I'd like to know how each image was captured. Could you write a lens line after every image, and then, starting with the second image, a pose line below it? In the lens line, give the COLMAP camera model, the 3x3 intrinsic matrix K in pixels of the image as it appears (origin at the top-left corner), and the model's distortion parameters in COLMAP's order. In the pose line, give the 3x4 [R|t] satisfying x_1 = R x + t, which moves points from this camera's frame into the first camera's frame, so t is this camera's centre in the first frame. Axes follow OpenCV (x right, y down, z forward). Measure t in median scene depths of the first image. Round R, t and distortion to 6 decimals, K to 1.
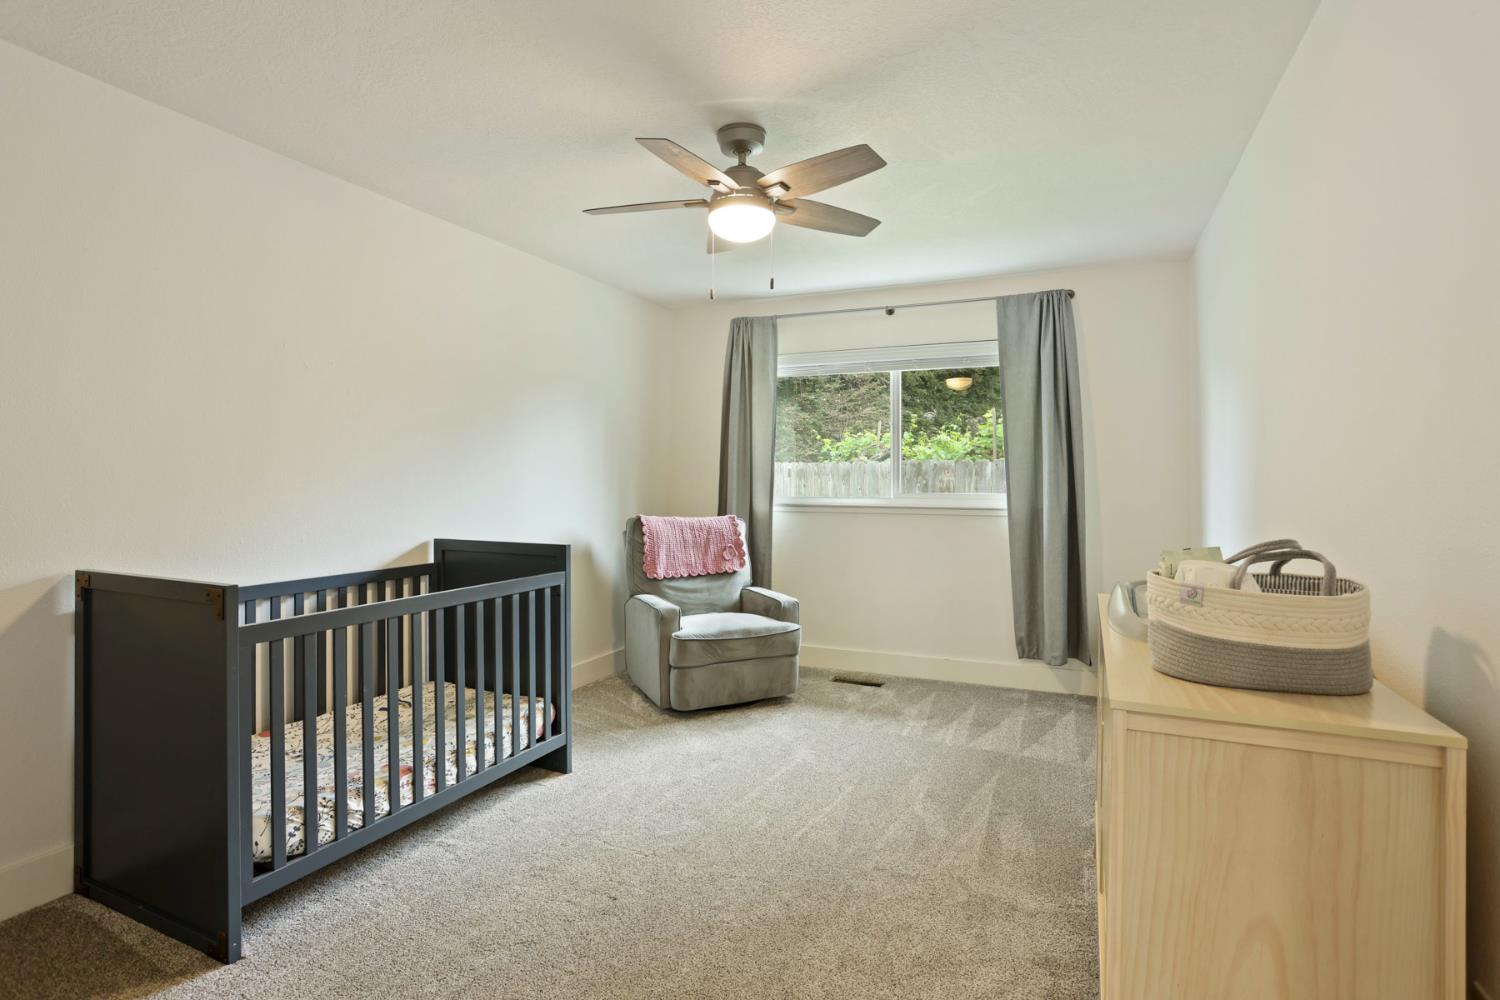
lens RADIAL K [[737.1, 0, 746.3], [0, 737.1, 486.3], [0, 0, 1]] dist [-0.073720, 0.031591]
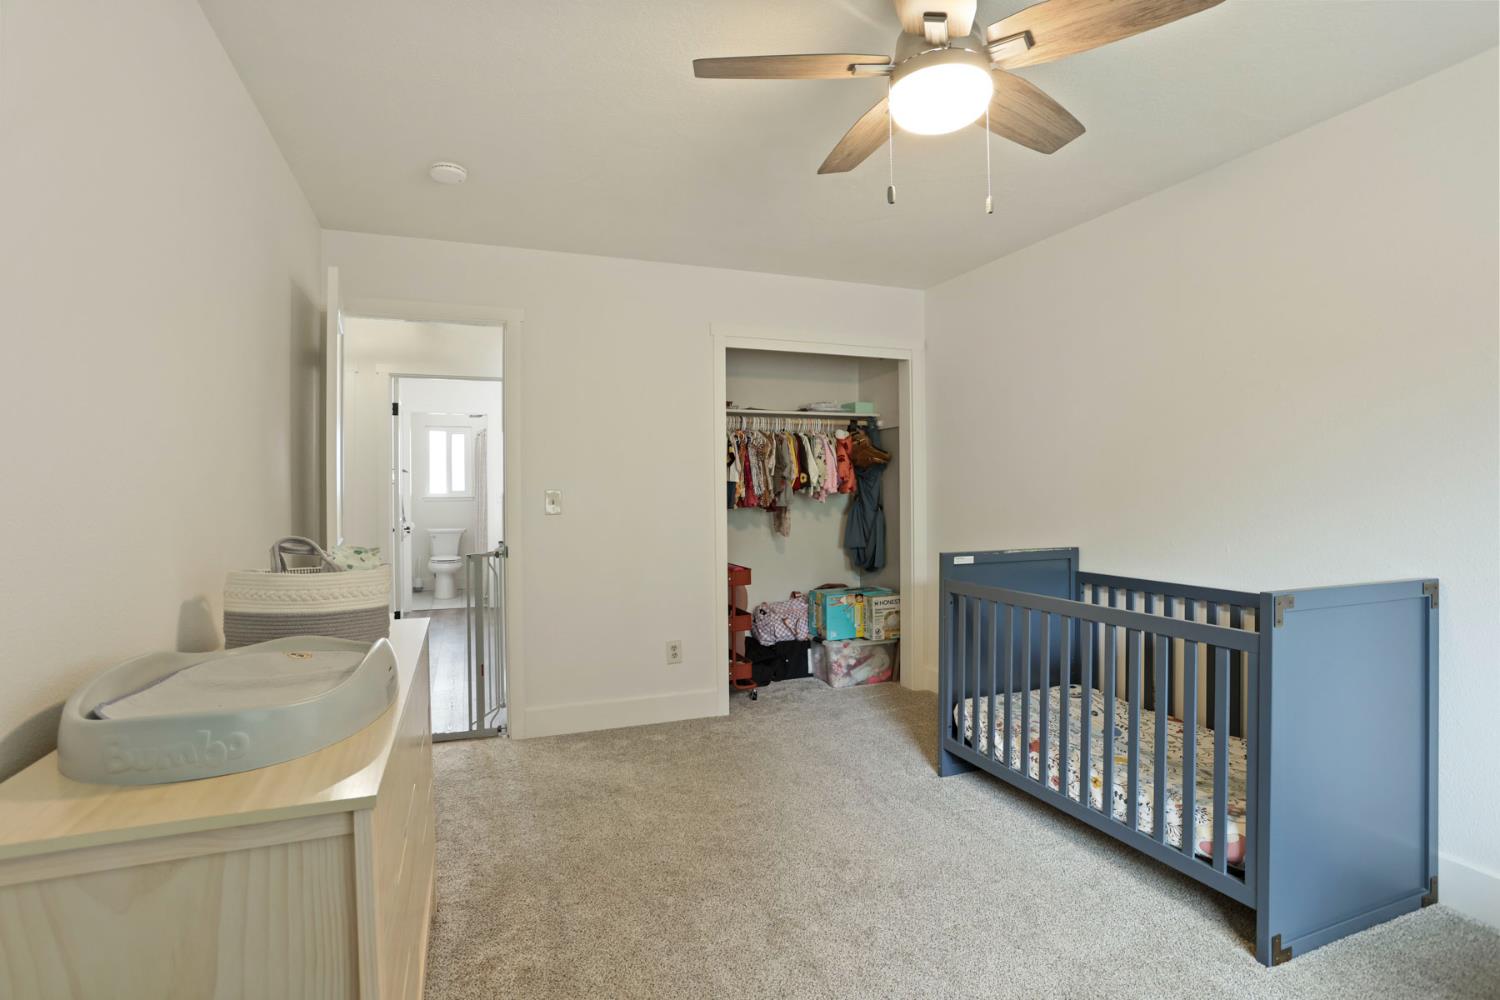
lens RADIAL K [[737.1, 0, 746.3], [0, 737.1, 486.3], [0, 0, 1]] dist [-0.073720, 0.031591]
pose [[-0.700087, 0.004471, -0.714043, 0.596266], [0.007012, 0.999975, -0.000613, -0.019965], [0.714023, -0.005436, -0.700101, 1.328955]]
